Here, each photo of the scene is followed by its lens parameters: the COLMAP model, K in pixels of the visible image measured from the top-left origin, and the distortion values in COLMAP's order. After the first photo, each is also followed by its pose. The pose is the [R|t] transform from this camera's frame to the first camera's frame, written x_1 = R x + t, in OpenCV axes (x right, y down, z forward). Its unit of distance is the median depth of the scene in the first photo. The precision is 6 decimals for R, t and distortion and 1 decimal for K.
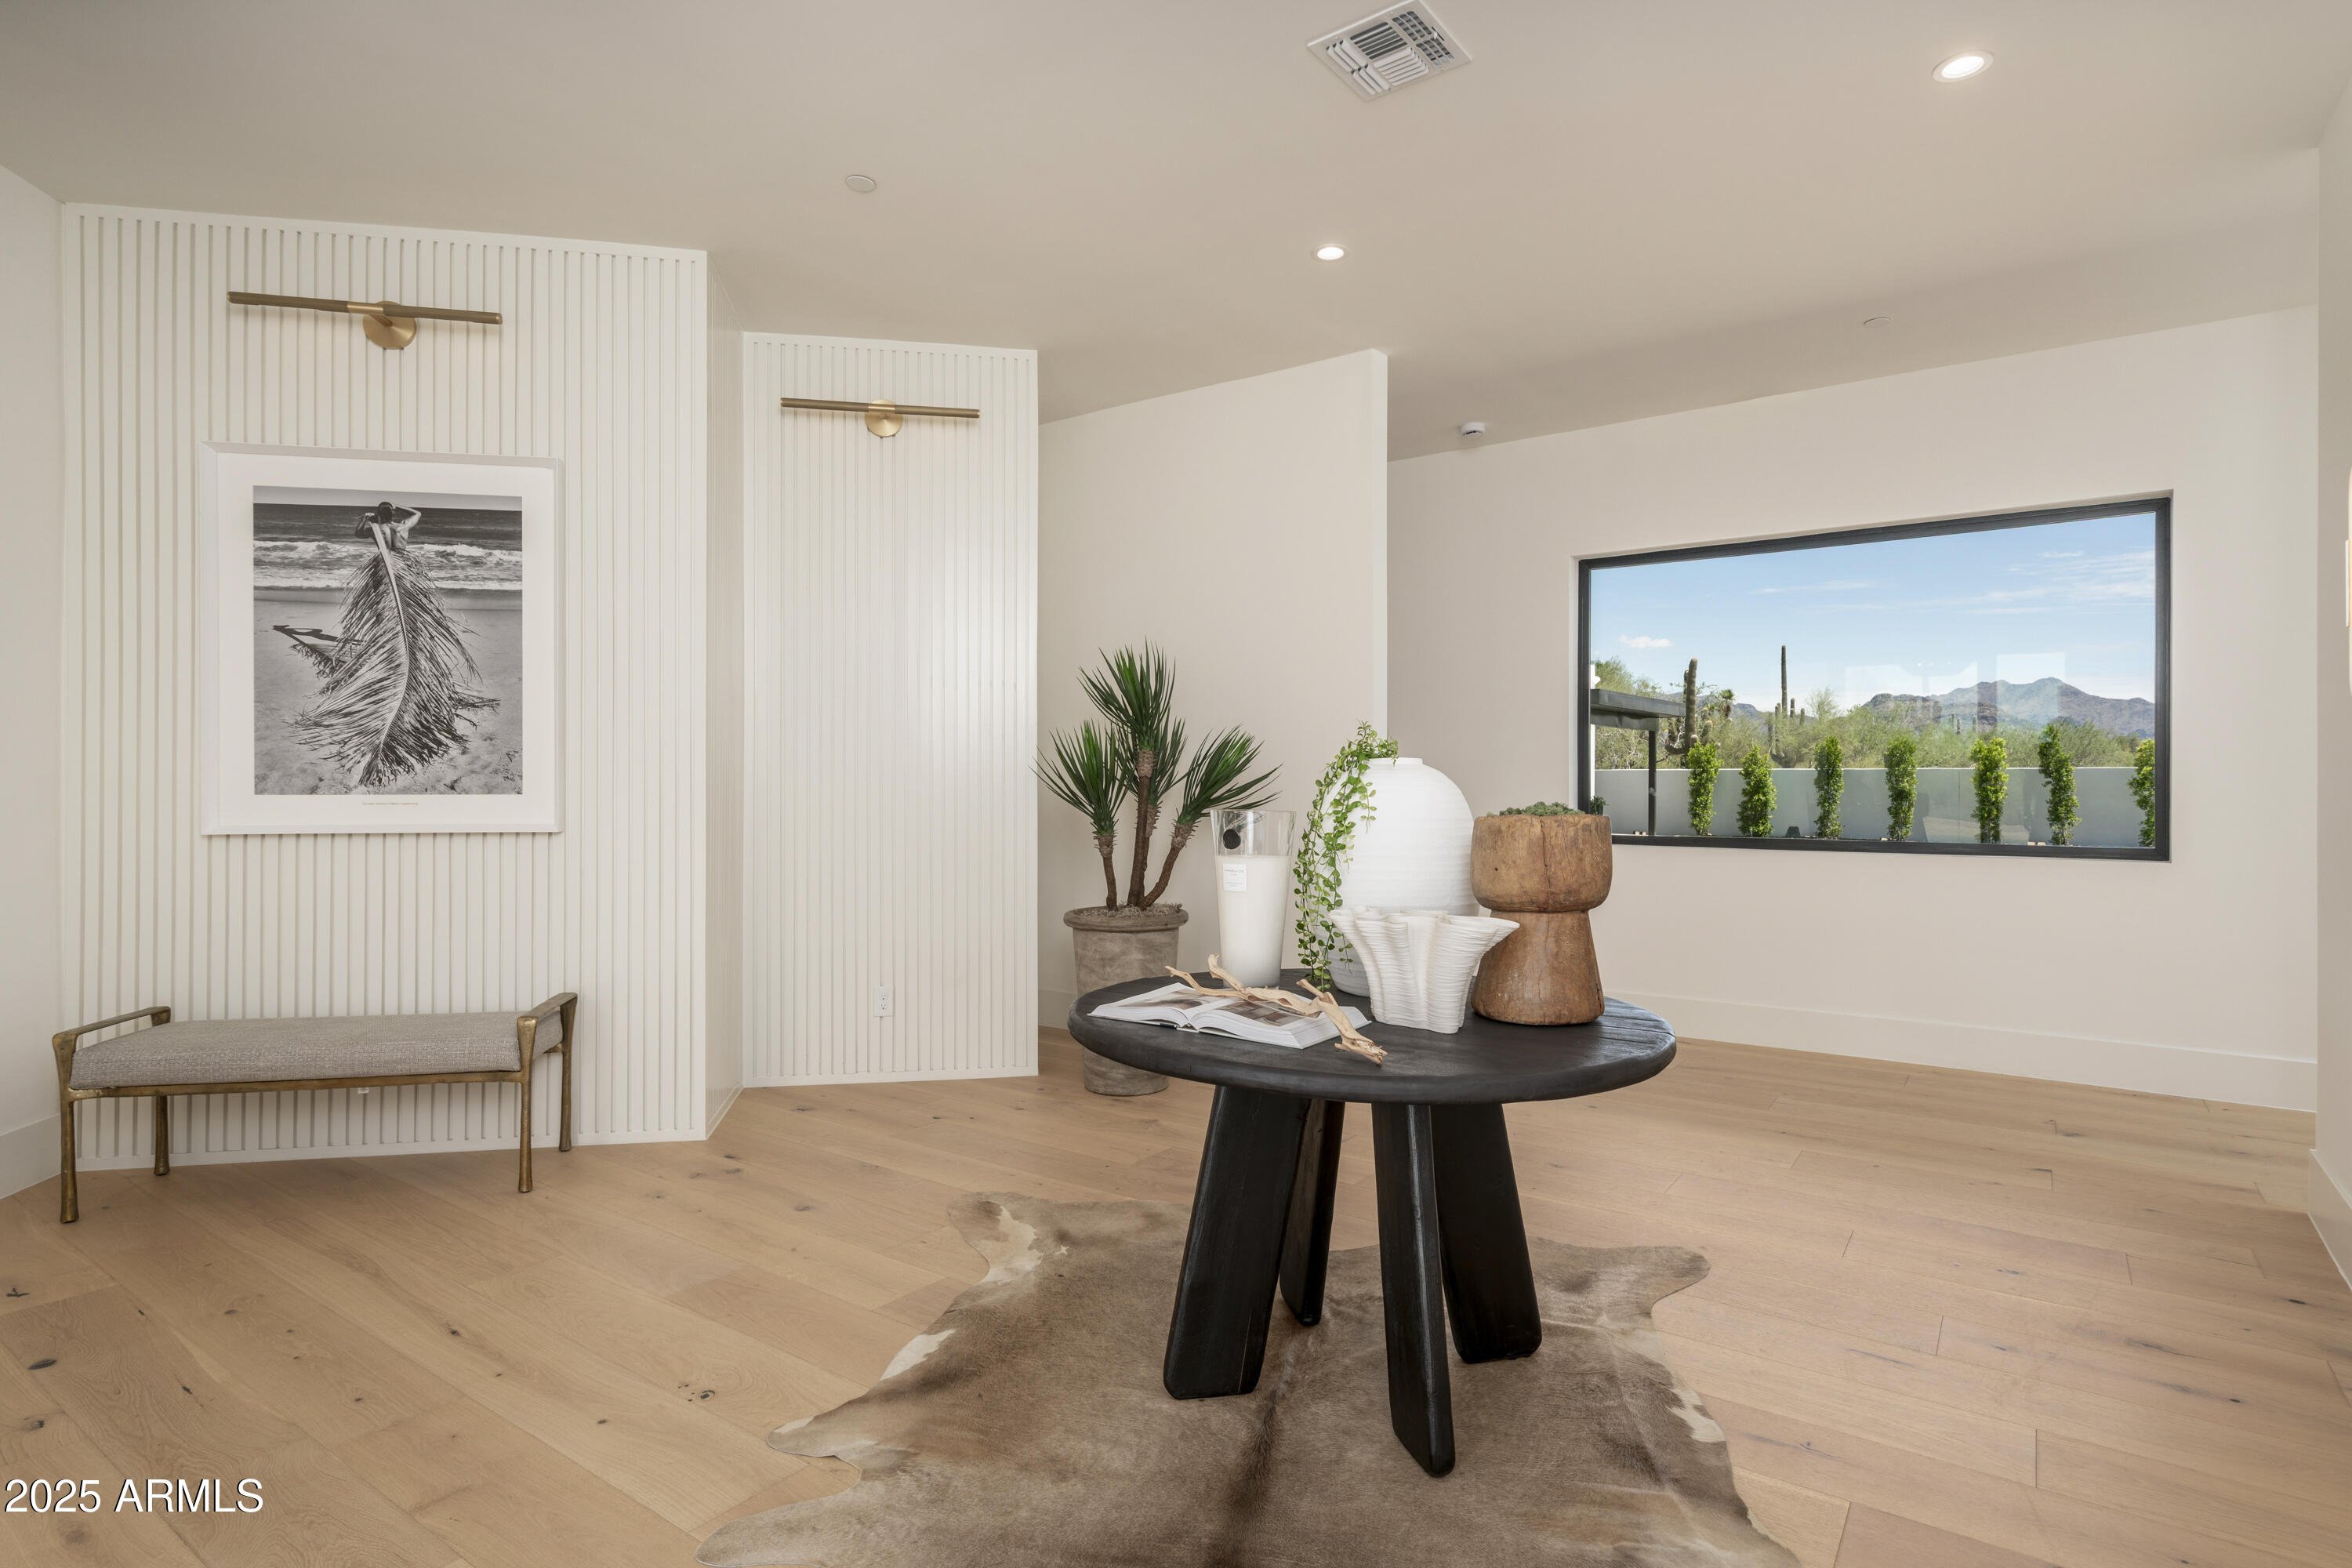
lens RADIAL K [[1180.3, 0, 1206.5], [0, 1180.3, 787.3], [0, 0, 1]] dist [0.015646, -0.000006]
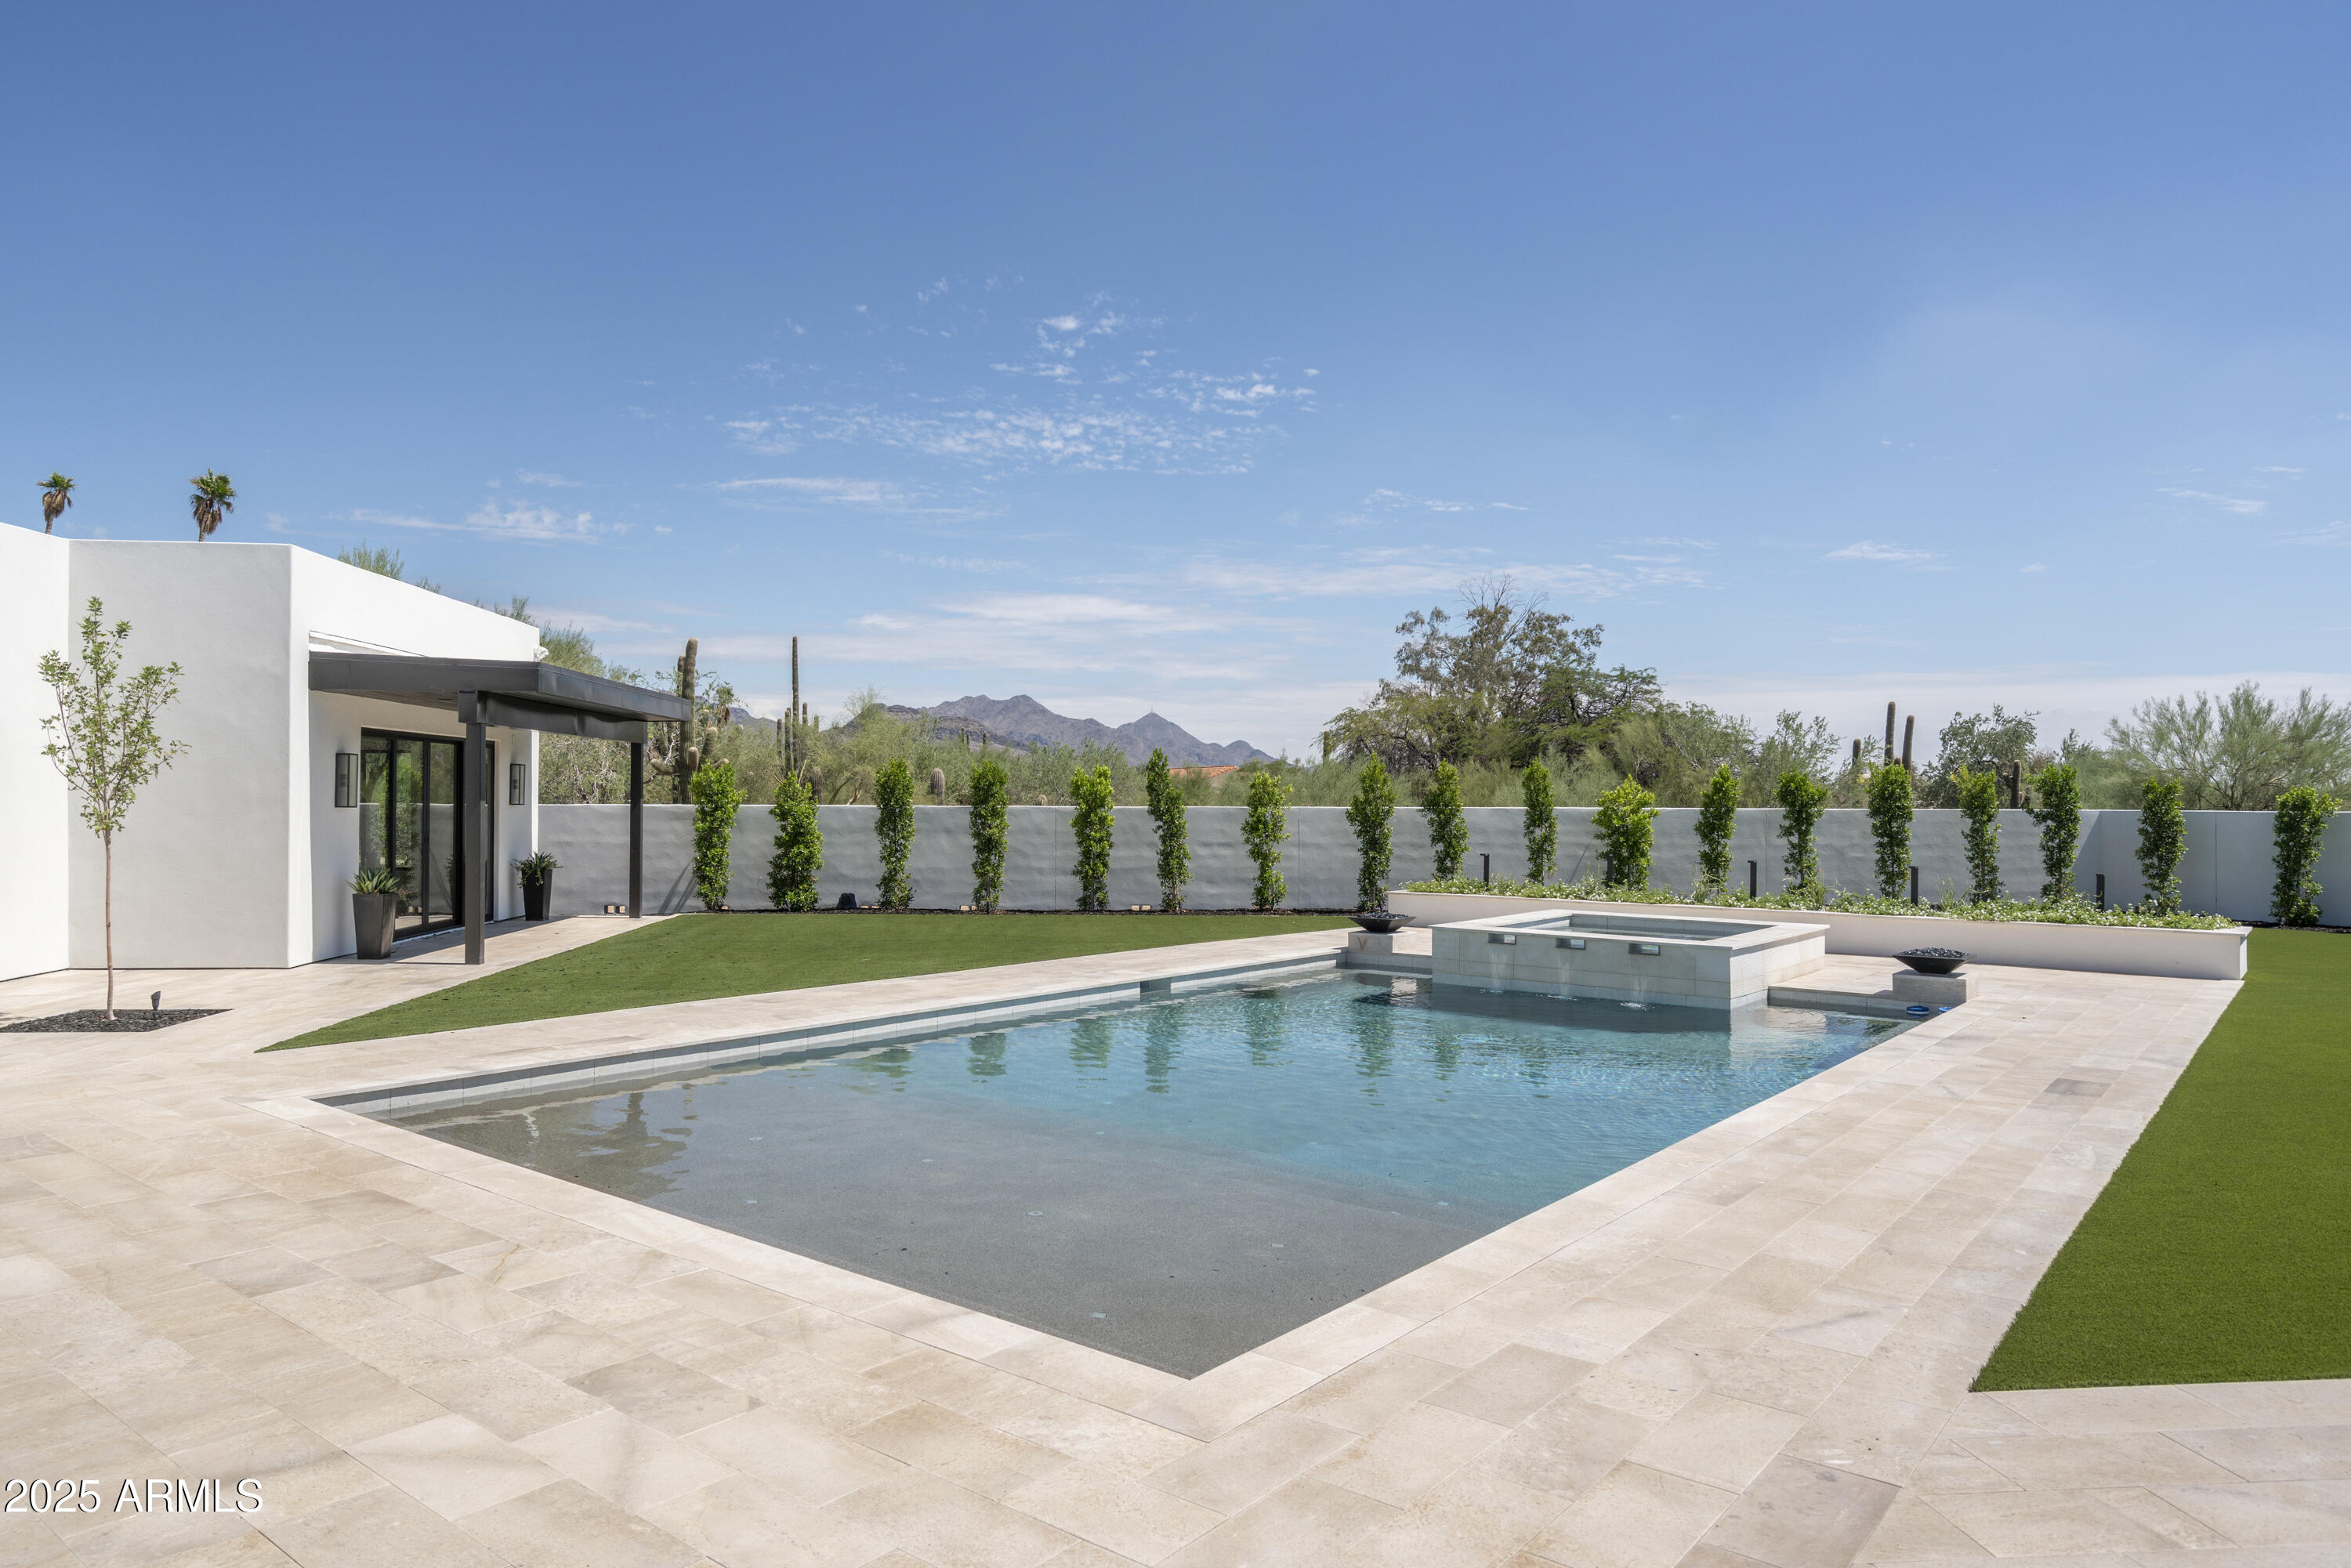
lens RADIAL K [[1466.0, 0, 1175.5], [0, 1466.0, 784.0], [0, 0, 1]] dist [0.008189, 0.001369]
pose [[0.753792, 0.008426, 0.657059, 0.099009], [0.001536, 0.999892, -0.014585, -0.016550], [-0.657111, 0.012004, 0.753698, 0.274317]]
